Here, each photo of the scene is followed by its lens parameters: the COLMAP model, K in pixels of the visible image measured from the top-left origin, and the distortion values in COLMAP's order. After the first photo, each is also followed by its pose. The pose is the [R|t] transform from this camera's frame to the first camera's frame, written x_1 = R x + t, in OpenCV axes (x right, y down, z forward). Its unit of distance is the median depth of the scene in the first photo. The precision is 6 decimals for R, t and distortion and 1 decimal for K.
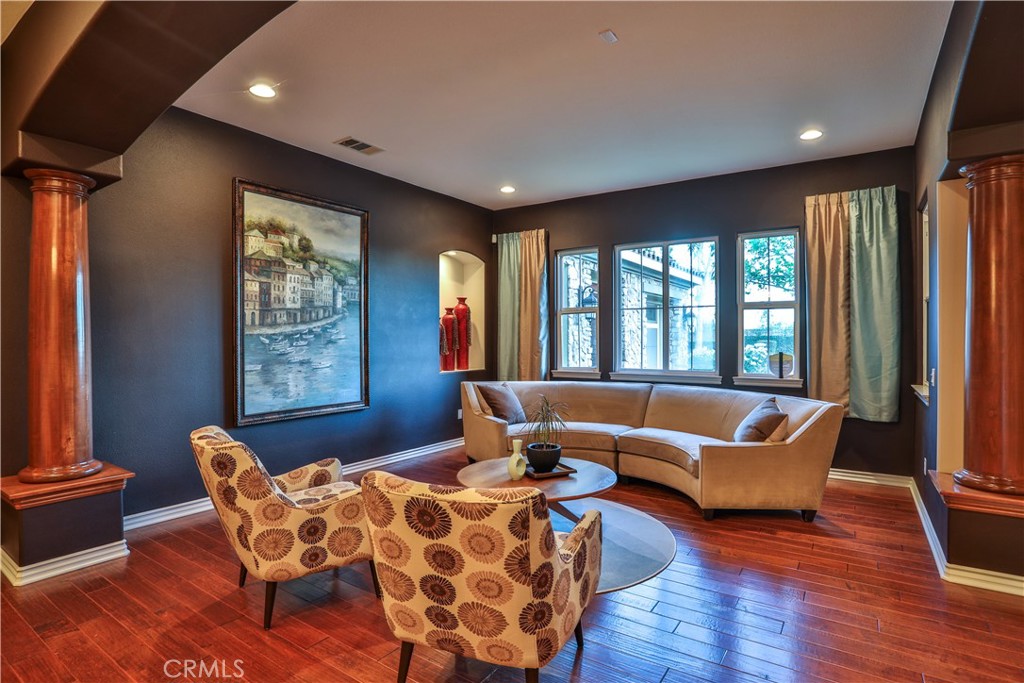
lens RADIAL K [[522.6, 0, 513.5], [0, 522.6, 342.5], [0, 0, 1]] dist [-0.053243, 0.018796]
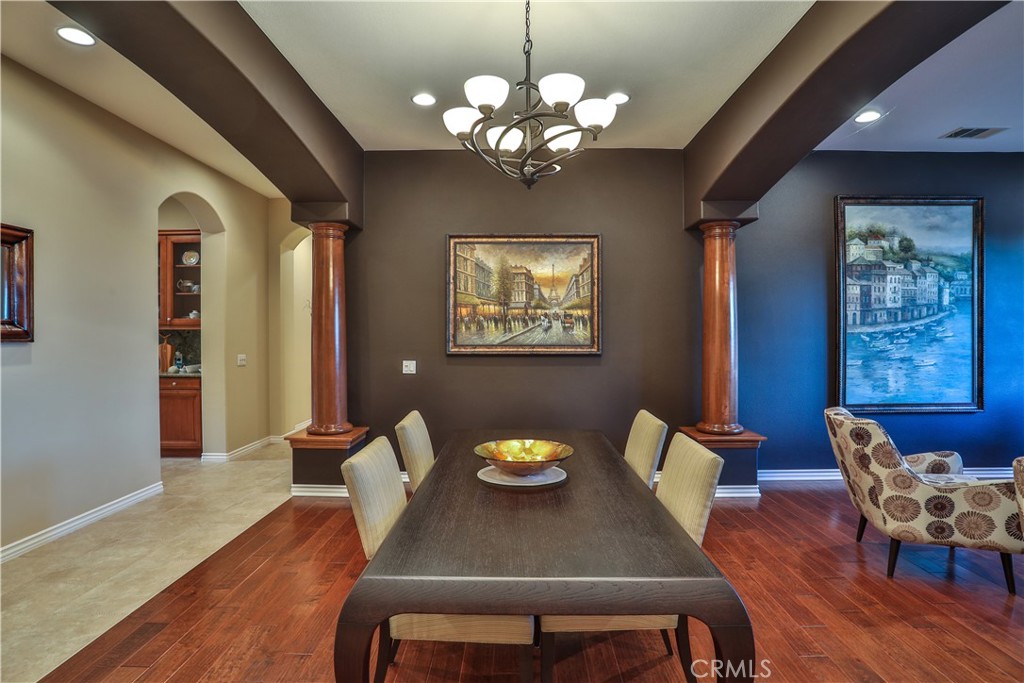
lens RADIAL K [[522.6, 0, 510.8], [0, 522.6, 340.0], [0, 0, 1]] dist [-0.053243, 0.018796]
pose [[0.548030, 0.008549, -0.836415, 0.016278], [-0.003882, 0.999963, 0.007677, -0.006401], [0.836450, -0.000960, 0.548043, -0.252331]]
